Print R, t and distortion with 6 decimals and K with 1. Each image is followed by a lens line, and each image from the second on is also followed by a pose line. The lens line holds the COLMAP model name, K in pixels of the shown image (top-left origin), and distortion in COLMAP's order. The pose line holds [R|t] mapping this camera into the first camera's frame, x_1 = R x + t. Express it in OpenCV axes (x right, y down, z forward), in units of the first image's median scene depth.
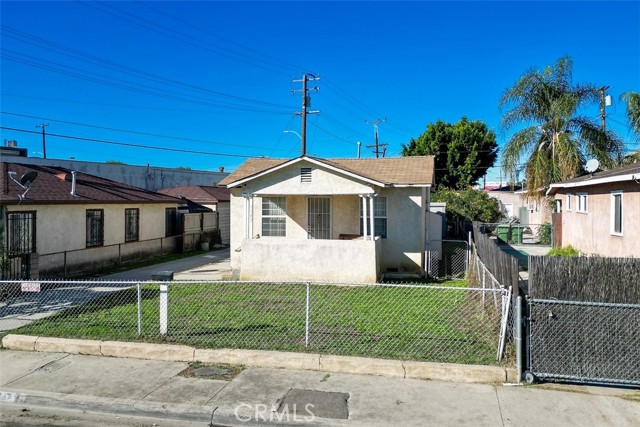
lens RADIAL K [[484.7, 0, 320.0], [0, 484.7, 213.5], [0, 0, 1]] dist [0.048909, -0.004270]
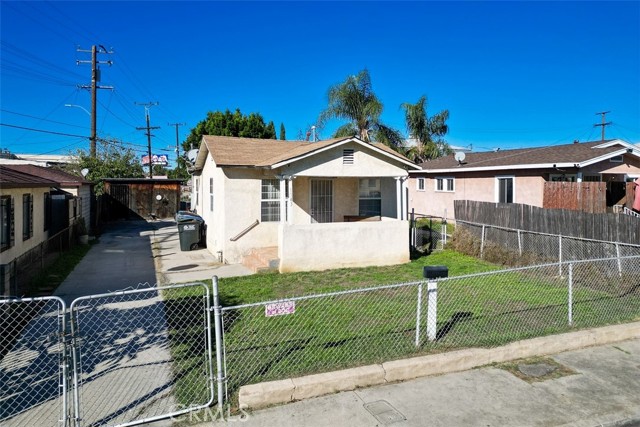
lens RADIAL K [[439.6, 0, 319.1], [0, 439.6, 189.3], [0, 0, 1]] dist [0.033606, -0.004699]
pose [[0.830359, -0.008990, 0.557156, -0.566056], [0.016157, 0.999838, -0.007948, -0.007566], [-0.556995, 0.015602, 0.830370, 0.292985]]
